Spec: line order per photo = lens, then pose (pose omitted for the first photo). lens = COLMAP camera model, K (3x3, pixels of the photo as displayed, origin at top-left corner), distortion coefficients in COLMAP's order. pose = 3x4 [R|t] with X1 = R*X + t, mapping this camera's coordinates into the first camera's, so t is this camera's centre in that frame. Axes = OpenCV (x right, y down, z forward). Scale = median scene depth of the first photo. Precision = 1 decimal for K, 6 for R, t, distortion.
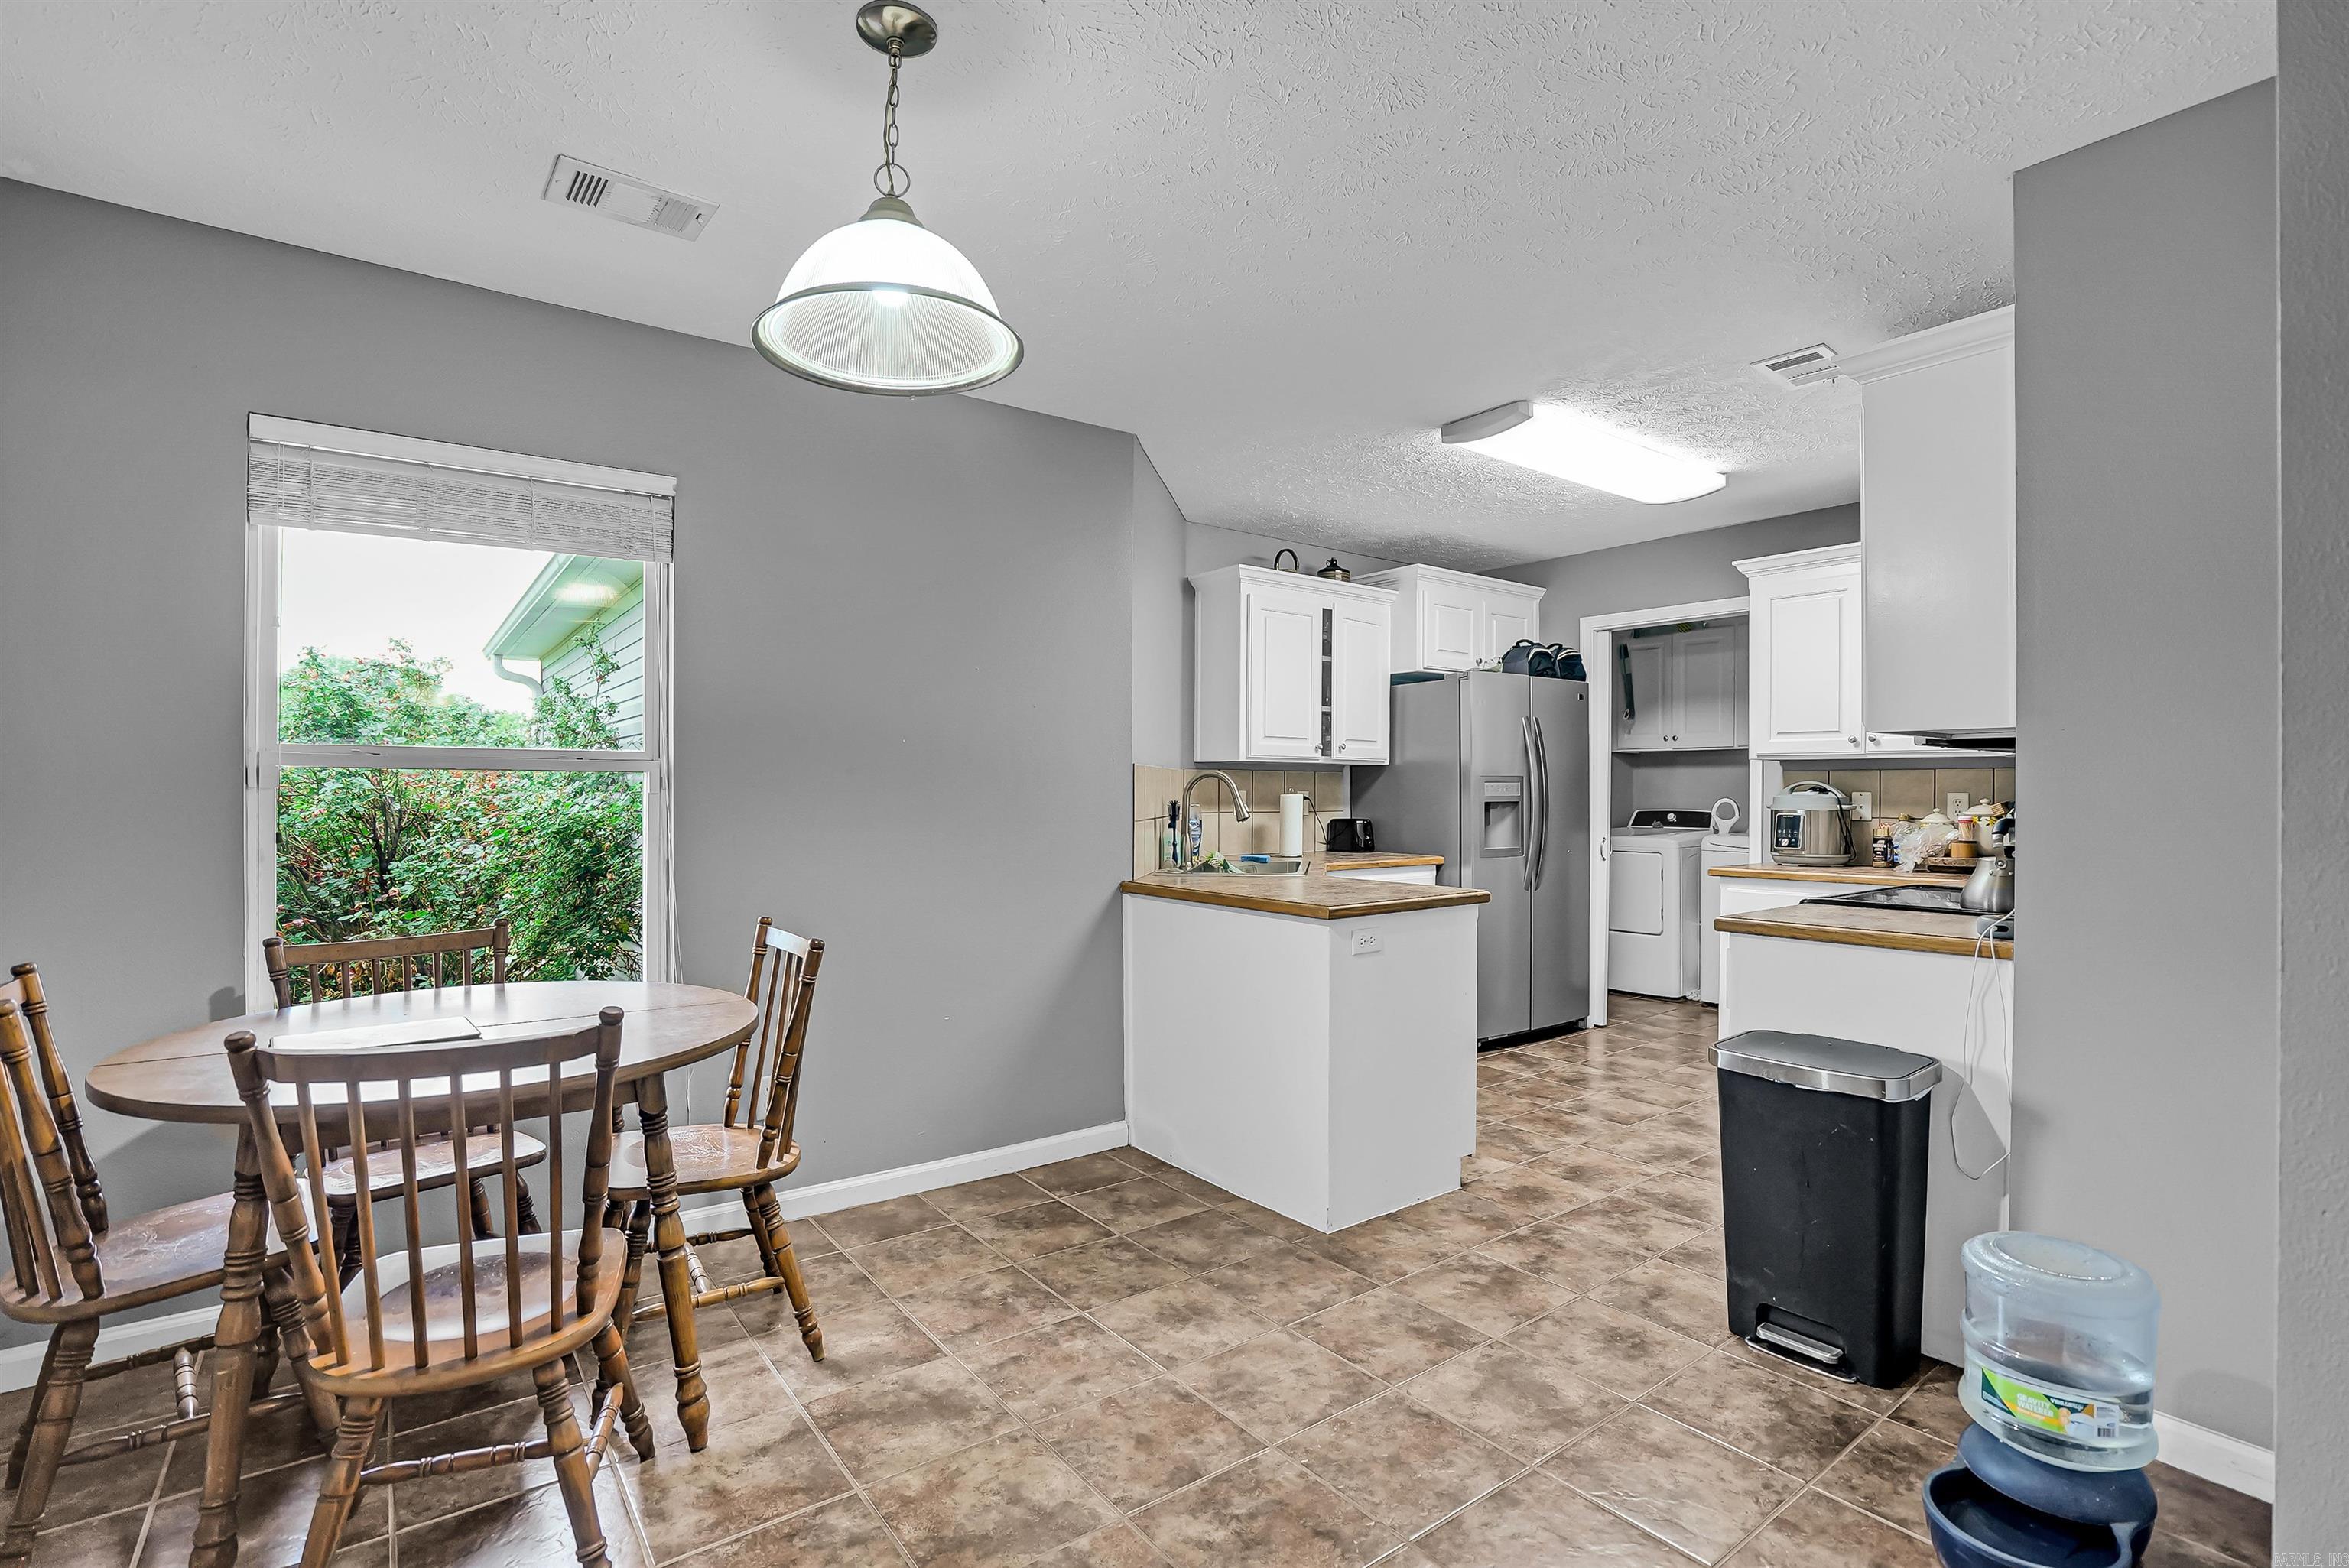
lens RADIAL K [[1098.2, 0, 1174.5], [0, 1098.2, 784.0], [0, 0, 1]] dist [-0.000830, -0.000114]
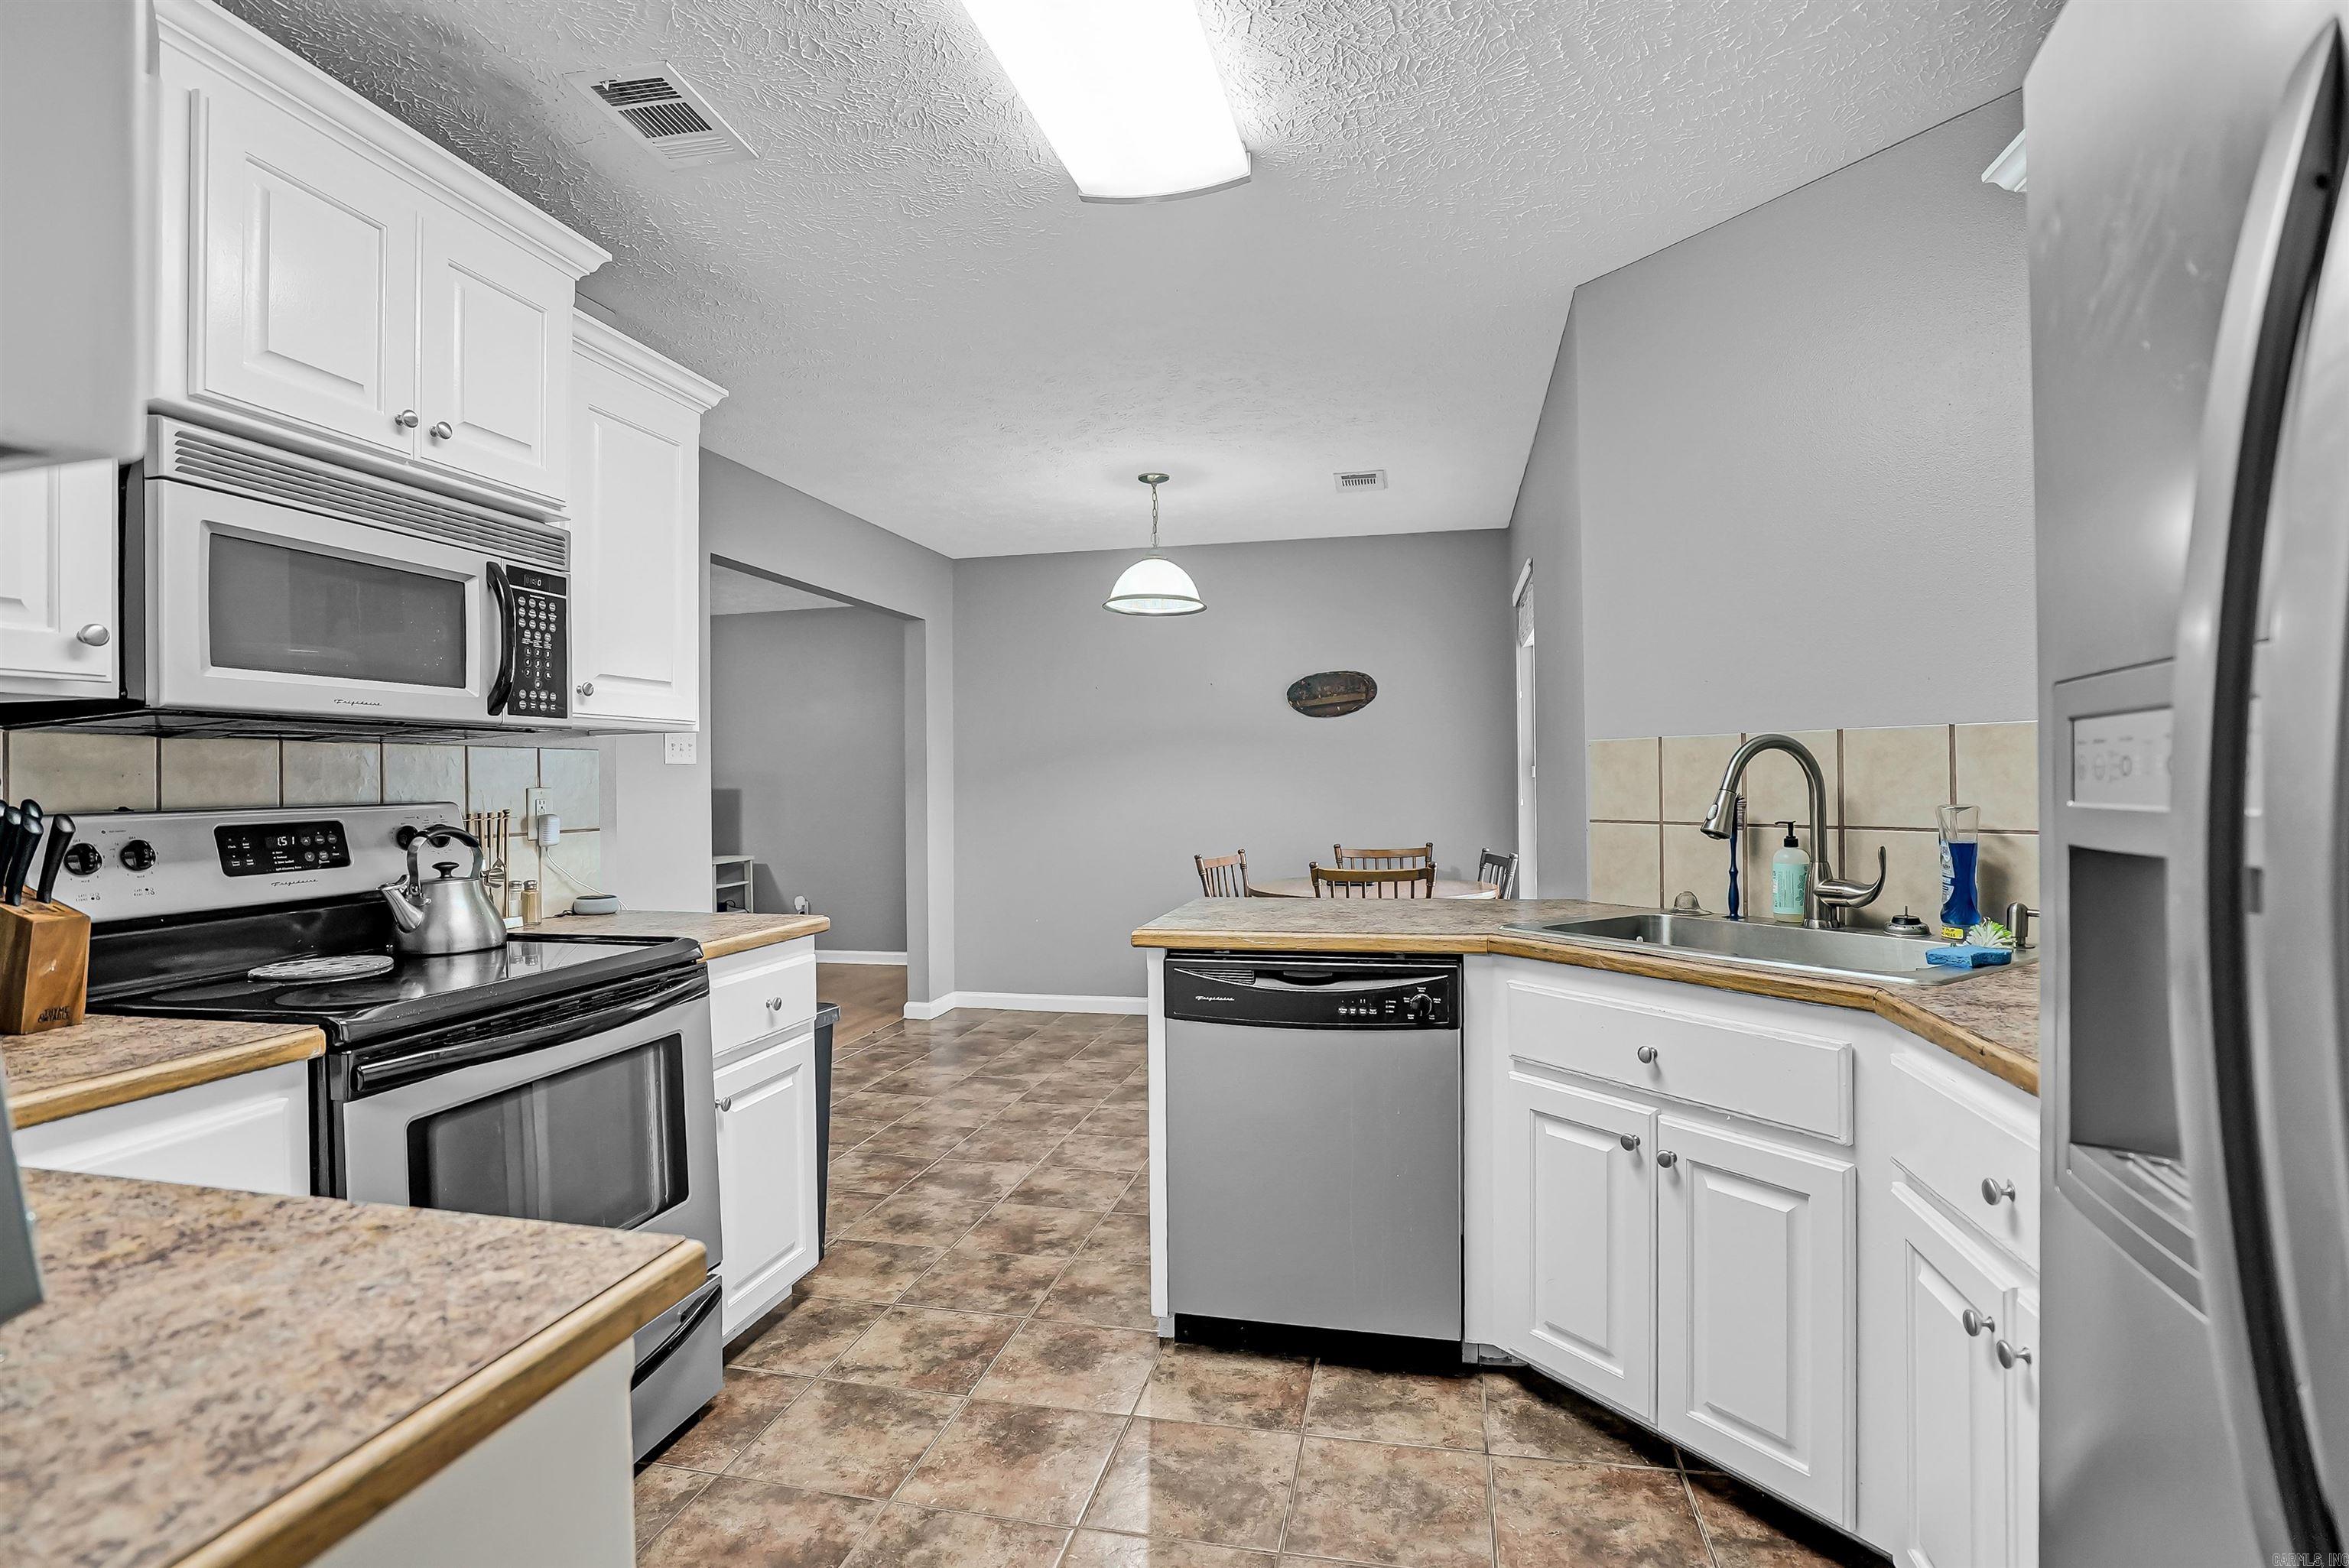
lens RADIAL K [[1098.2, 0, 1174.5], [0, 1098.2, 784.0], [0, 0, 1]] dist [-0.000830, -0.000114]
pose [[-0.757562, -0.000213, -0.652763, 0.902448], [0.008714, 0.999908, -0.010439, 0.023898], [0.652705, -0.013596, -0.757490, 1.953376]]
